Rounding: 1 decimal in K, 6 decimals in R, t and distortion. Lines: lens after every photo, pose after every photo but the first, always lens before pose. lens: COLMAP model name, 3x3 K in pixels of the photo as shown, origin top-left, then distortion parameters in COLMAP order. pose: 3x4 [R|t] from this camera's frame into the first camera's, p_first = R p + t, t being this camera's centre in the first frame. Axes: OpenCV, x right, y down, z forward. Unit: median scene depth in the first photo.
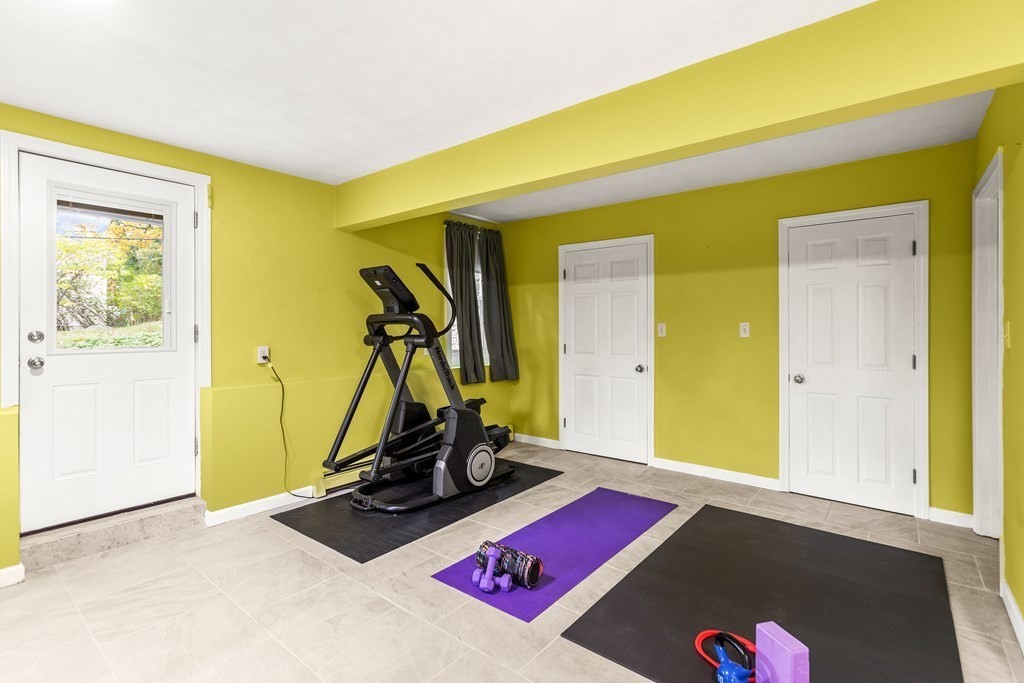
lens RADIAL K [[486.6, 0, 515.4], [0, 486.6, 331.8], [0, 0, 1]] dist [-0.022763, 0.012696]
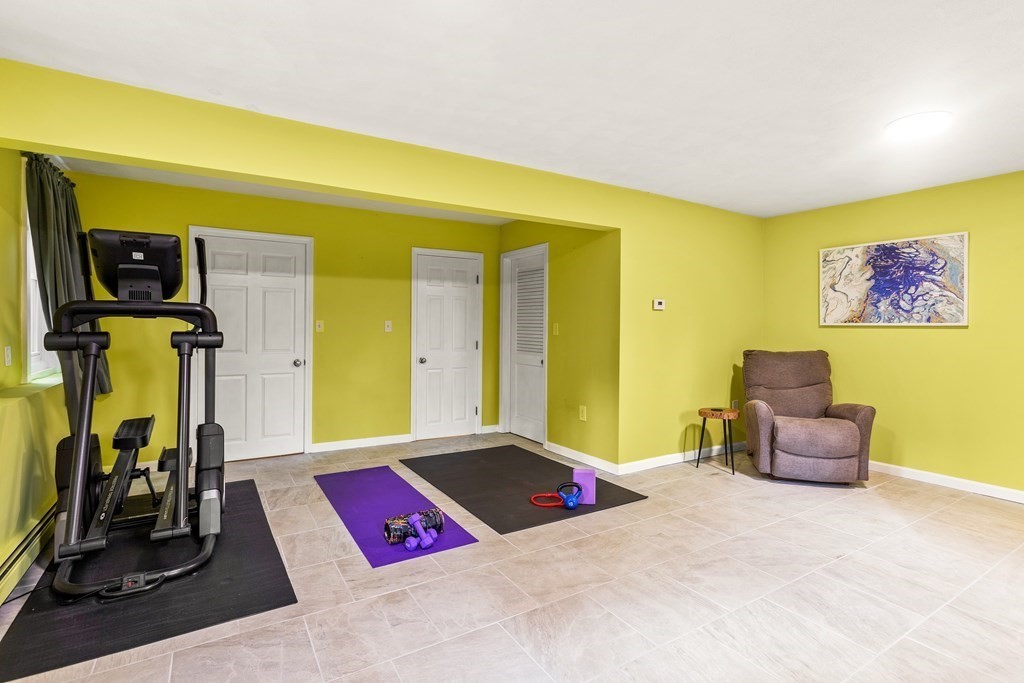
lens RADIAL K [[486.6, 0, 516.3], [0, 486.6, 335.1], [0, 0, 1]] dist [-0.022763, 0.012696]
pose [[0.330543, -0.014584, 0.943678, -0.681517], [-0.000204, 0.999879, 0.015524, -0.000531], [-0.943791, -0.005324, 0.330500, 0.252484]]
